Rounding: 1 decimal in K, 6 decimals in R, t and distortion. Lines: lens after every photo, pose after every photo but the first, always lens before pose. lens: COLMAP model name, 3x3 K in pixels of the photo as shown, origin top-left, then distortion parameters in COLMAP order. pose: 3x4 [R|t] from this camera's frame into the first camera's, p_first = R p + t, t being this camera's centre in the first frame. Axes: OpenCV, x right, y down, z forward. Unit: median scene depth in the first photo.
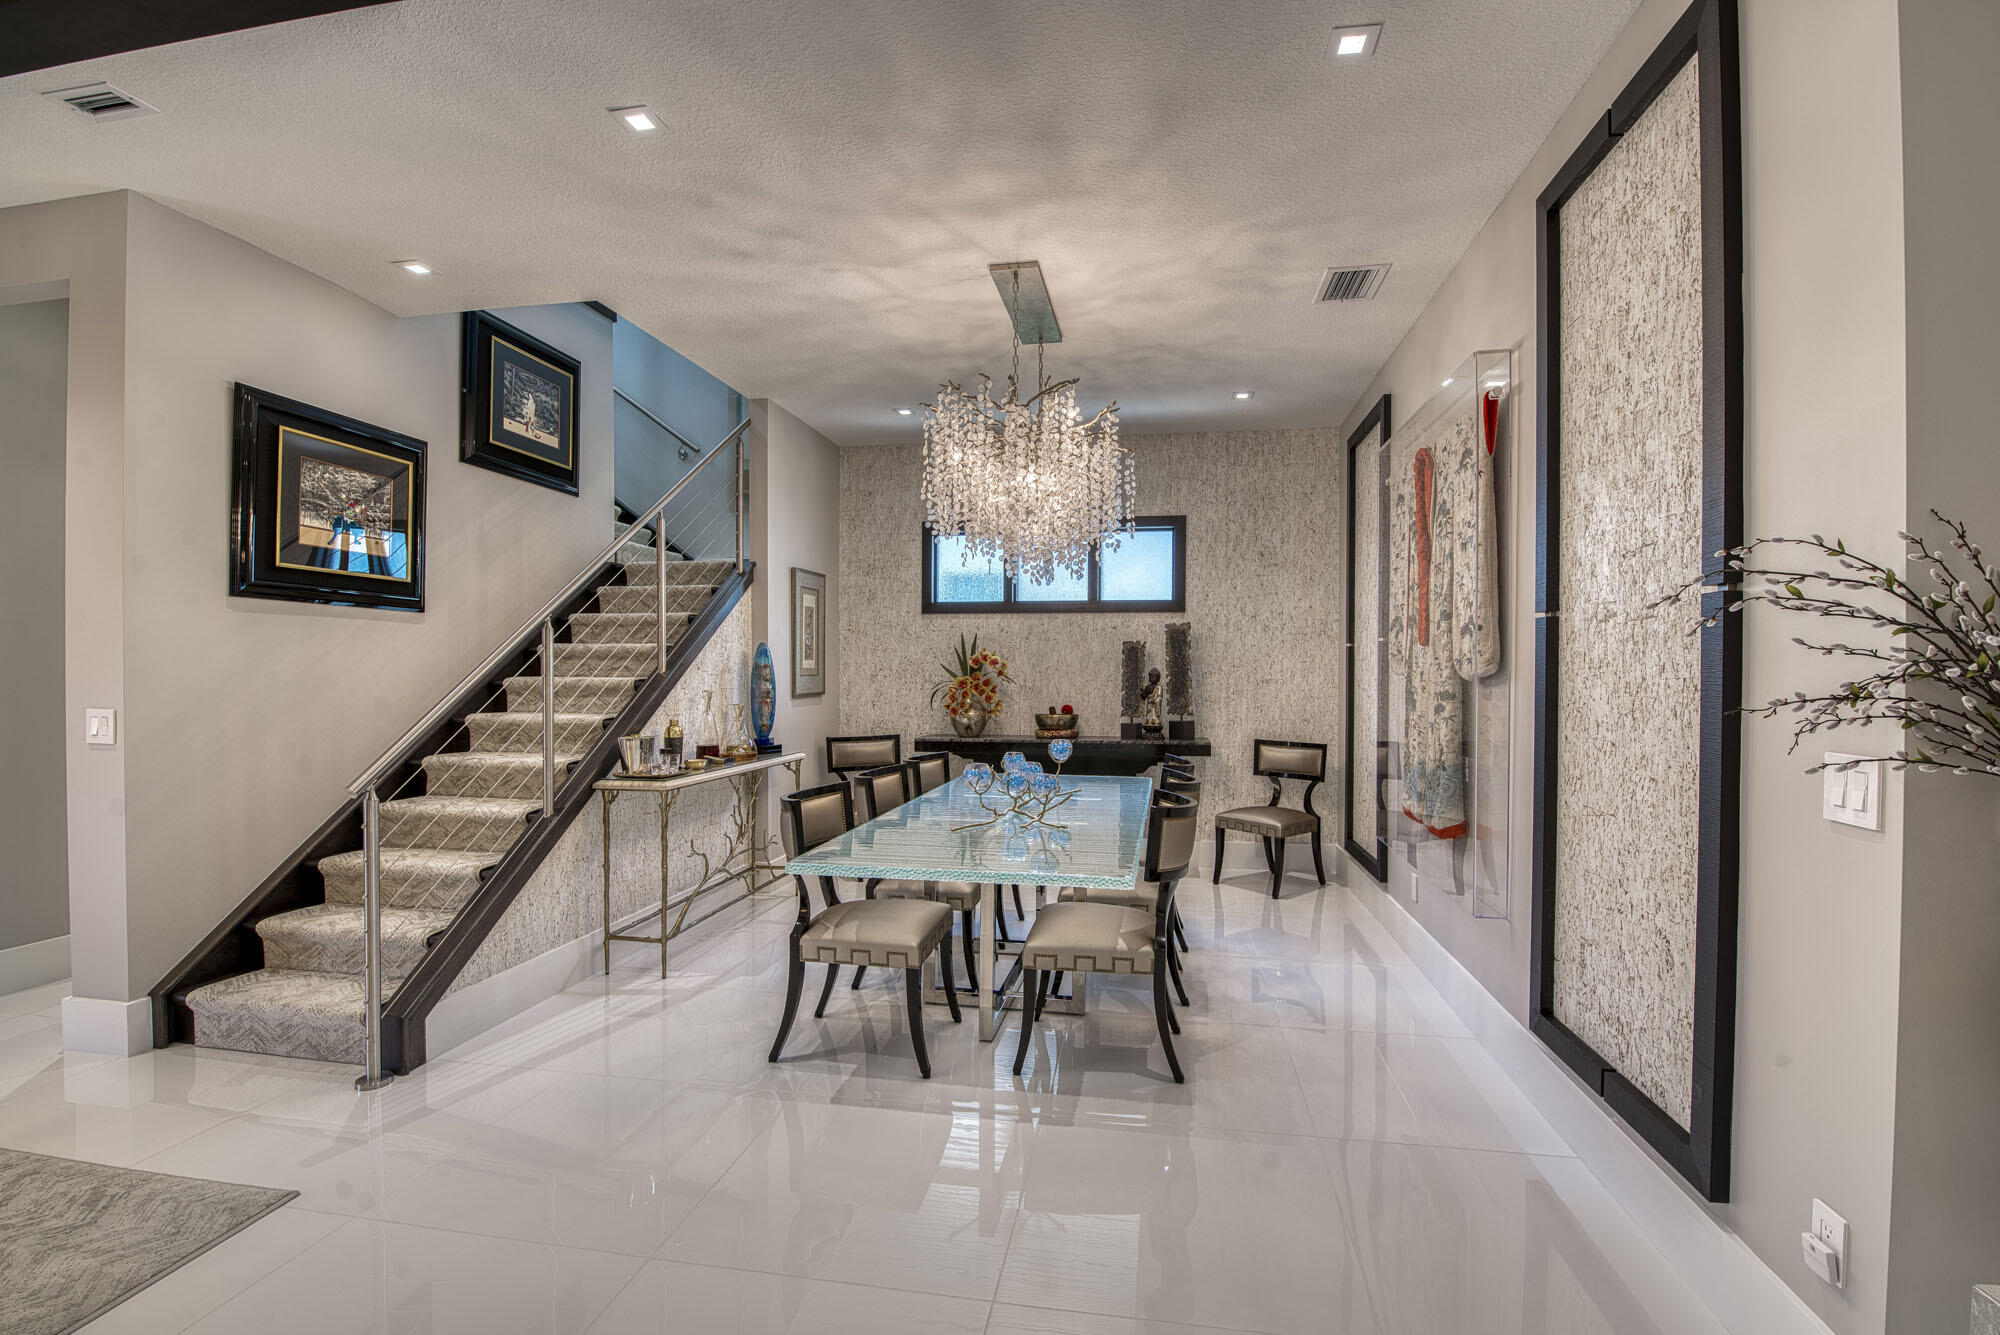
lens RADIAL K [[862.1, 0, 1019.5], [0, 862.1, 681.6], [0, 0, 1]] dist [-0.005036, -0.007925]
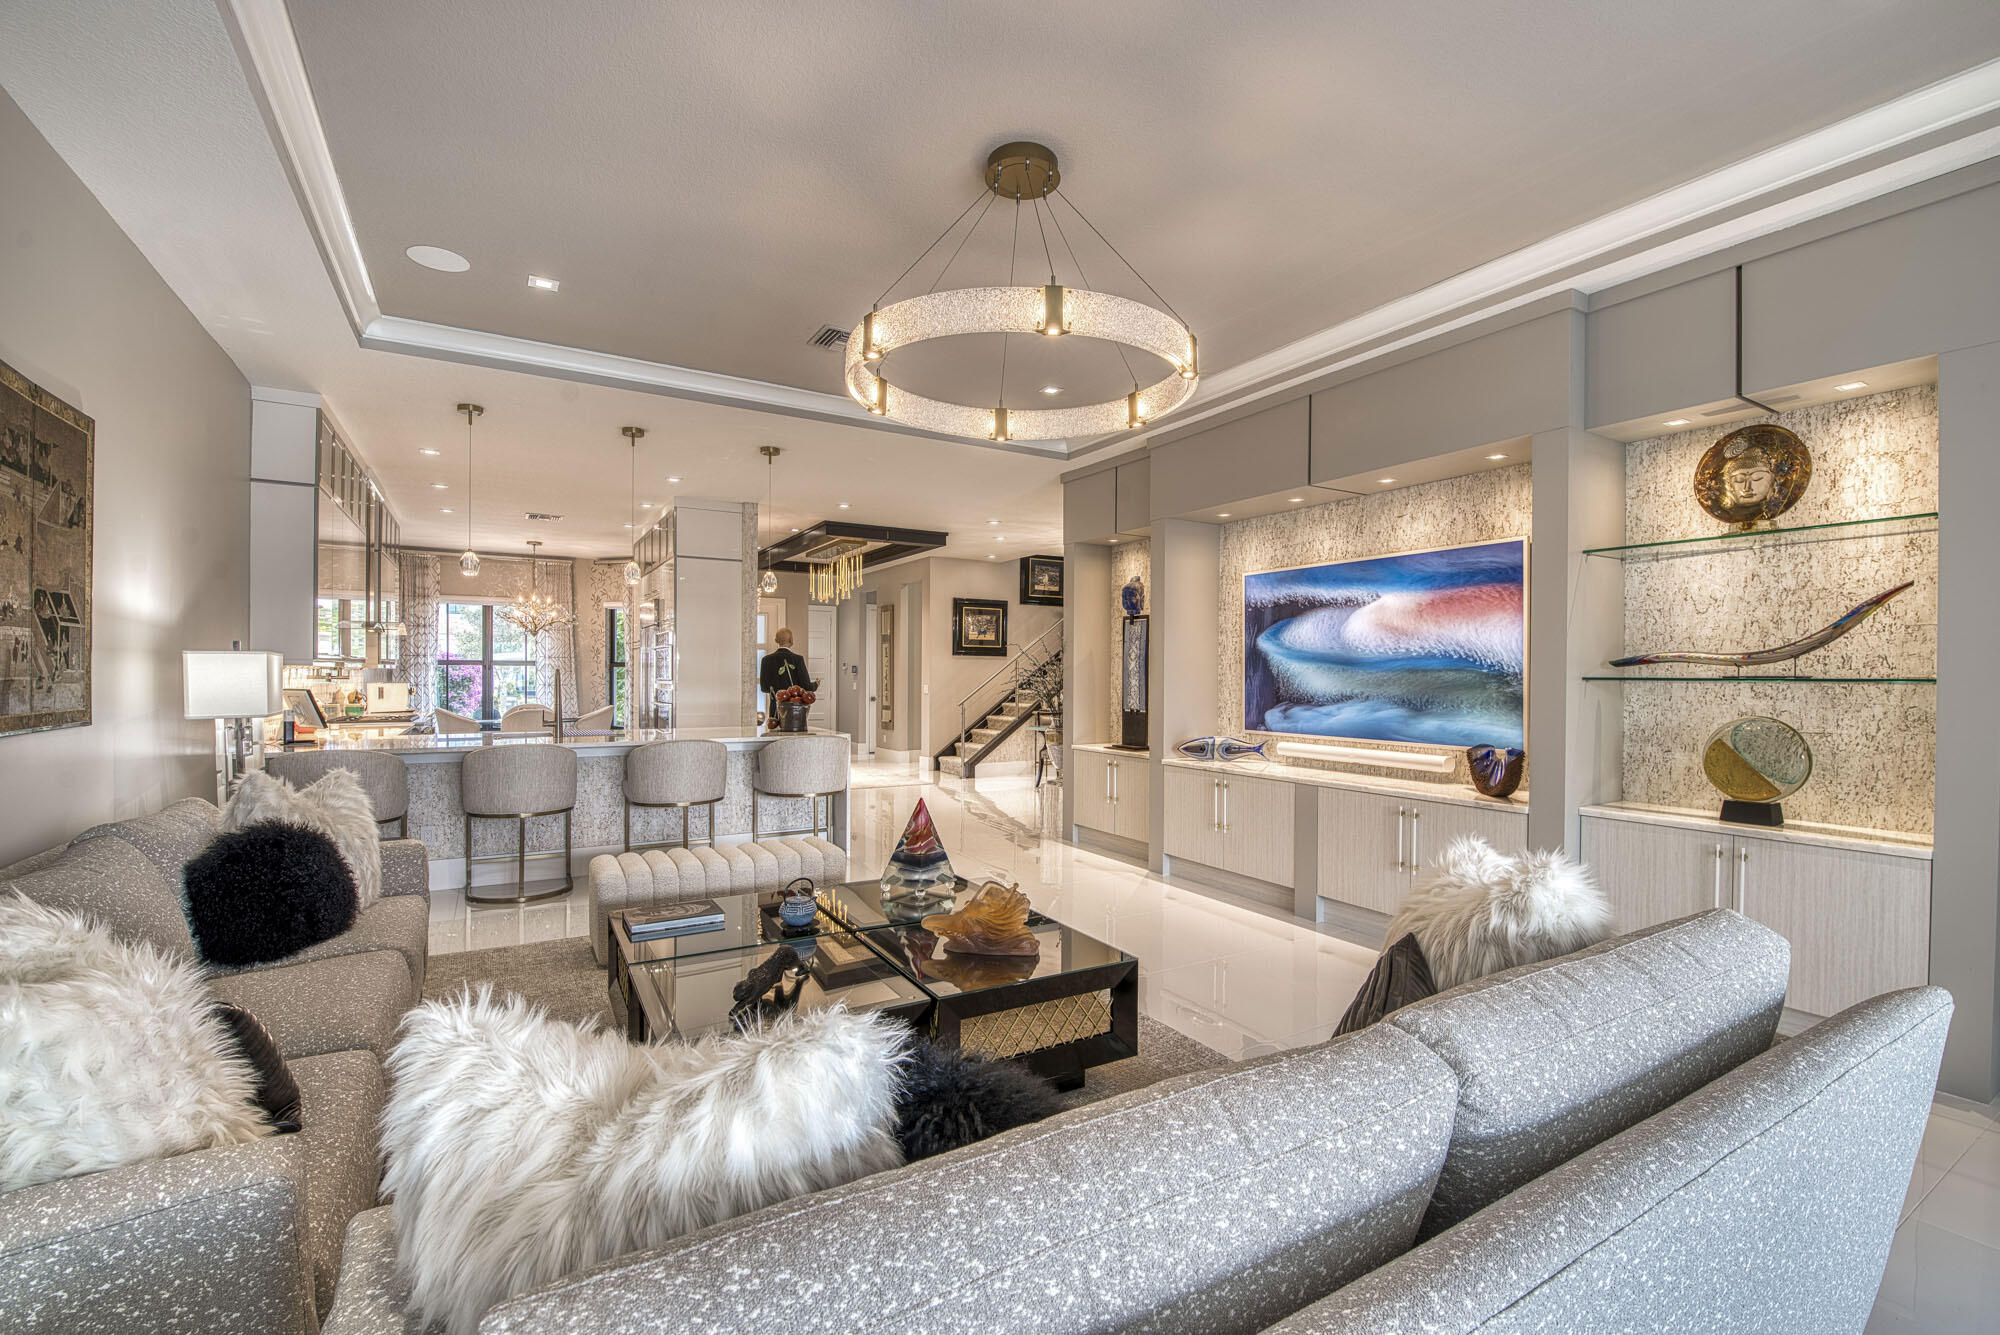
lens RADIAL K [[862.1, 0, 1023.5], [0, 862.1, 676.0], [0, 0, 1]] dist [-0.005036, -0.007925]
pose [[0.652310, 0.001783, -0.757950, 1.705522], [-0.010456, 0.999923, -0.006647, 0.009454], [0.757880, 0.012261, 0.652279, -0.974259]]
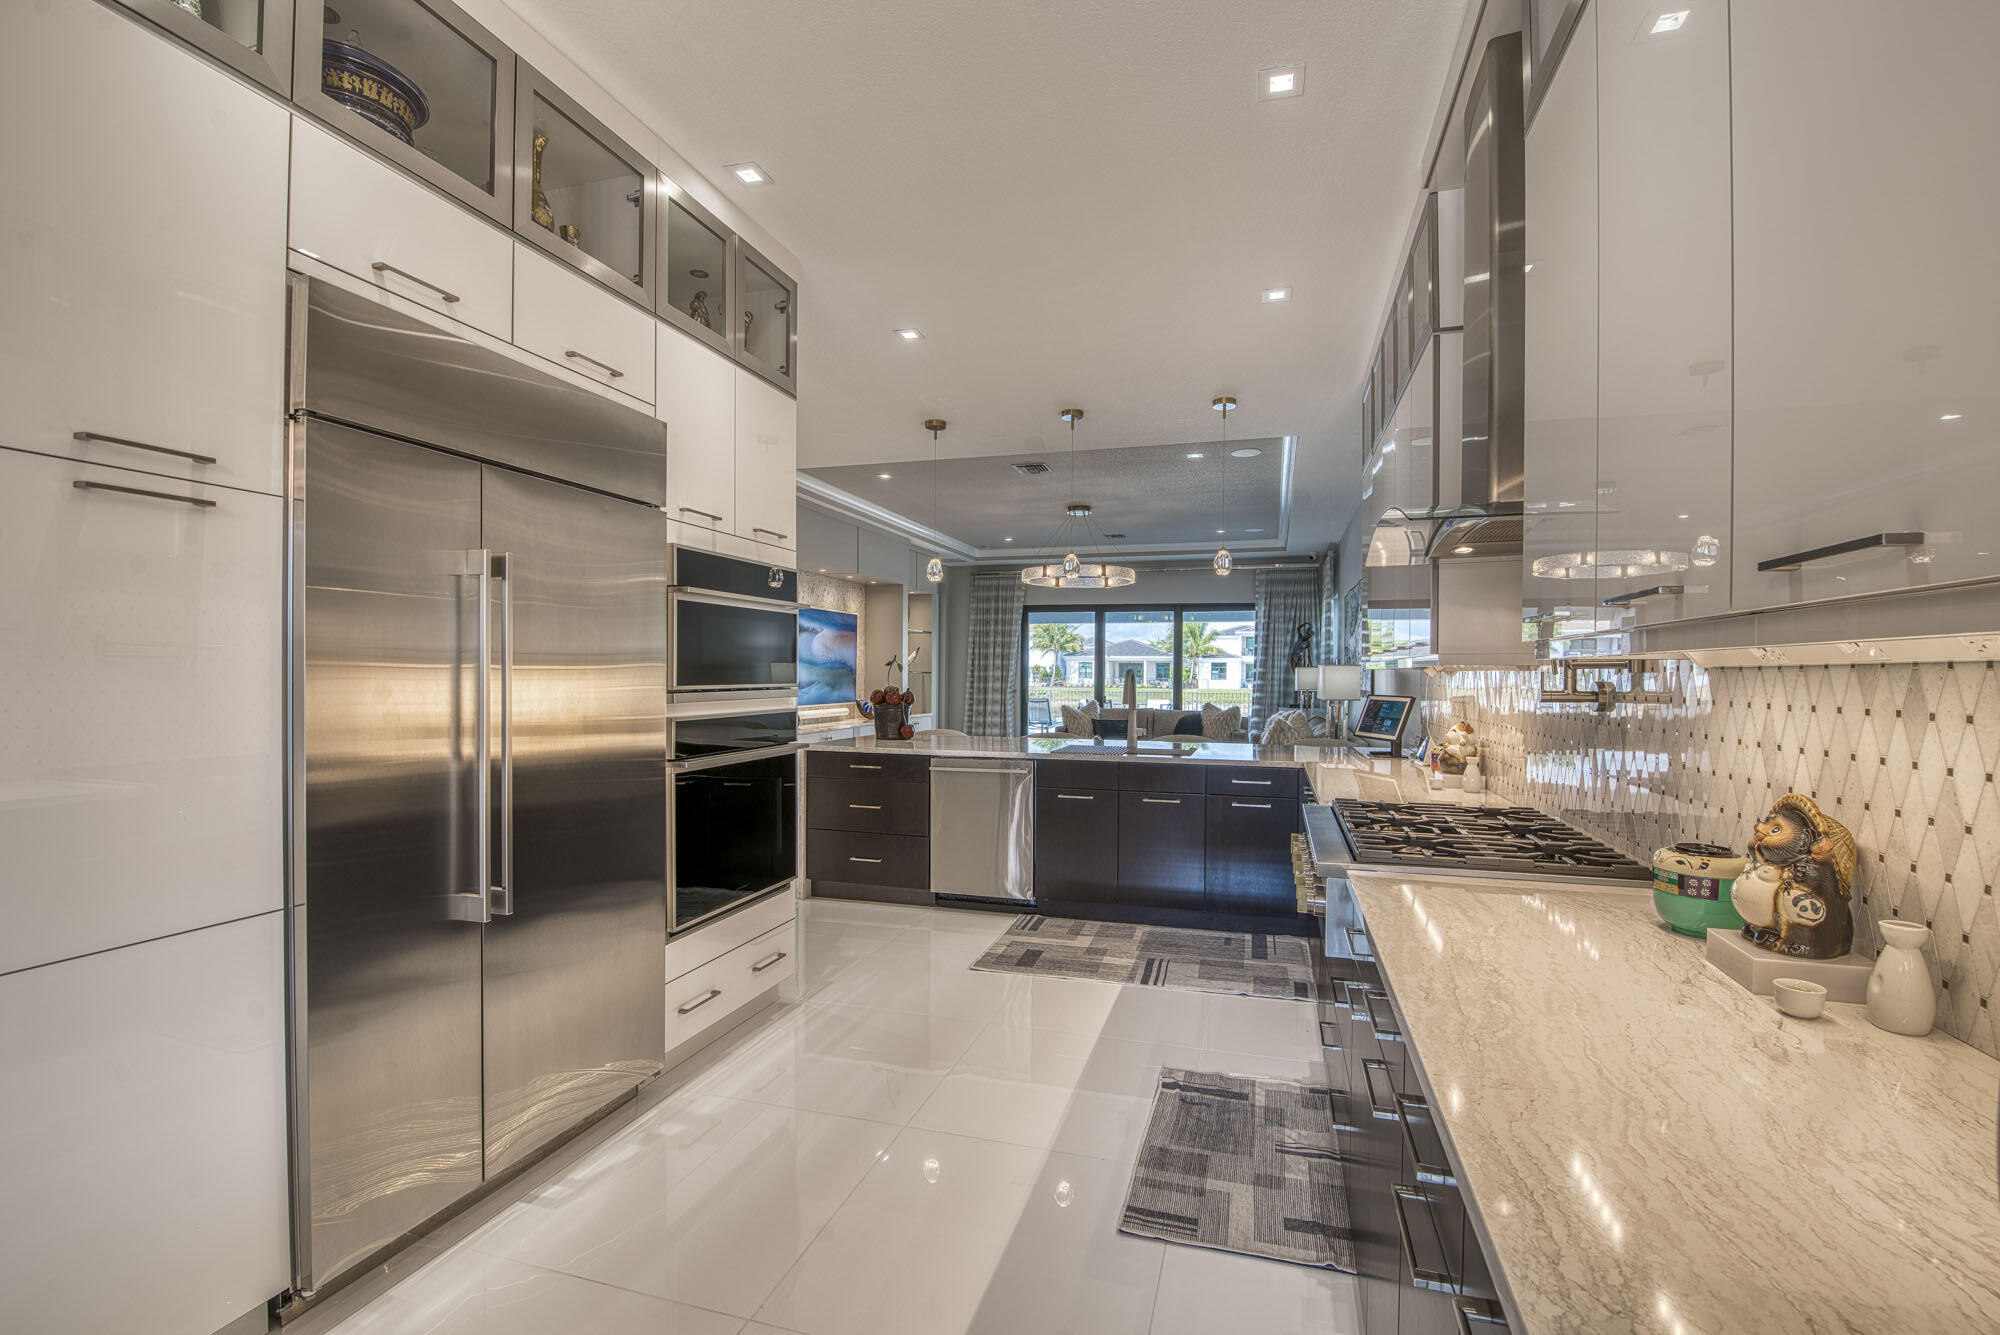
lens RADIAL K [[862.1, 0, 1025.2], [0, 862.1, 683.6], [0, 0, 1]] dist [-0.005036, -0.007925]
pose [[0.114739, -0.013532, 0.993304, -1.133539], [0.002125, 0.999908, 0.013377, 0.000245], [-0.993393, 0.000576, 0.114757, -0.618986]]
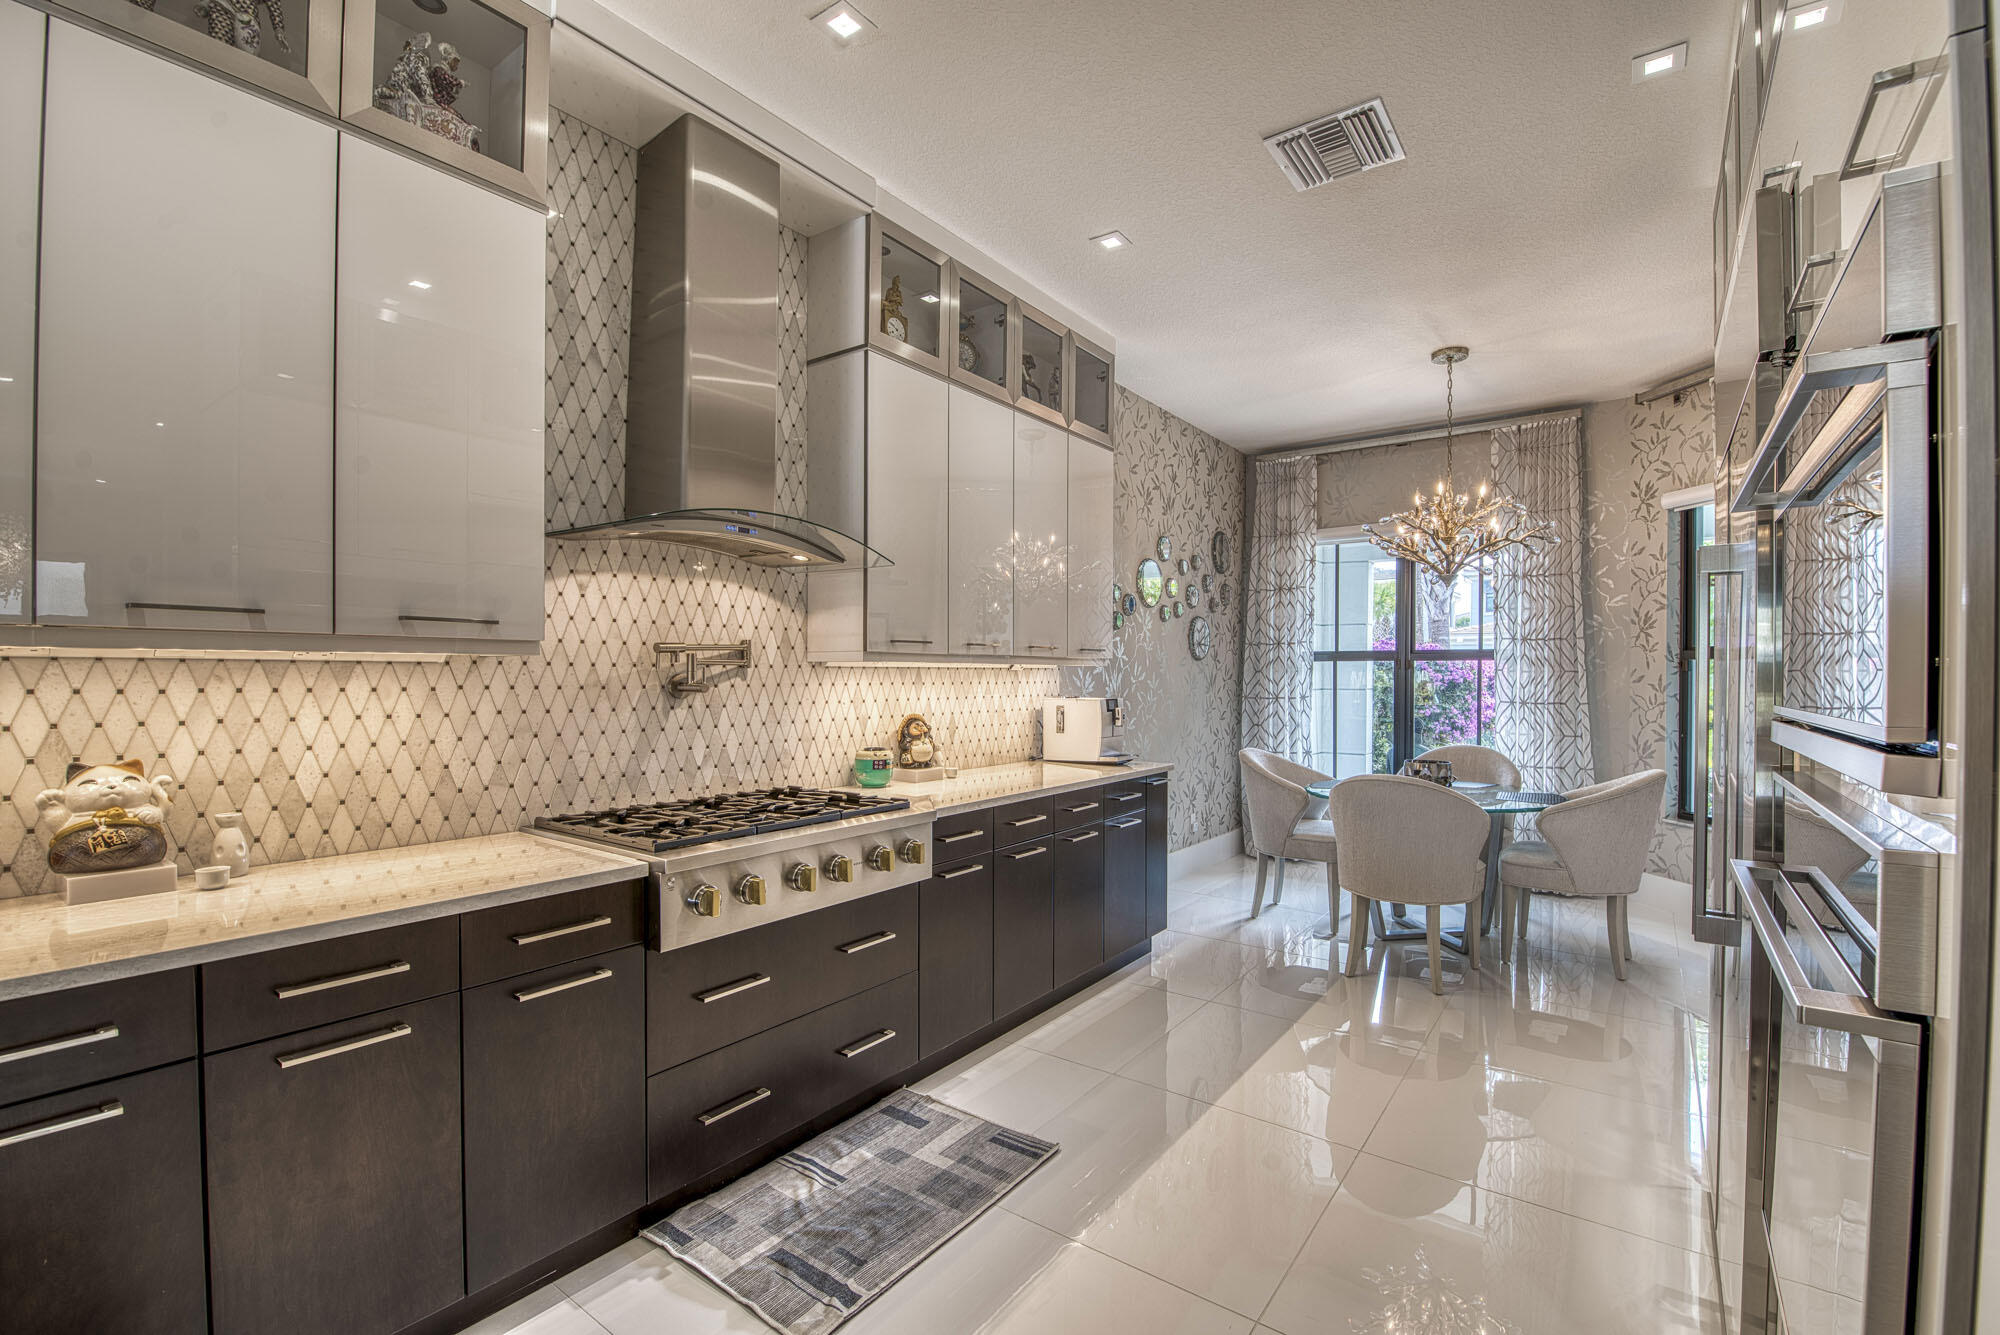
lens RADIAL K [[862.1, 0, 1021.7], [0, 862.1, 681.4], [0, 0, 1]] dist [-0.005036, -0.007925]
pose [[-0.445930, 0.002922, -0.895063, -0.099531], [-0.011852, 0.999888, 0.009169, 0.002905], [0.894989, 0.014696, -0.445845, -0.381993]]
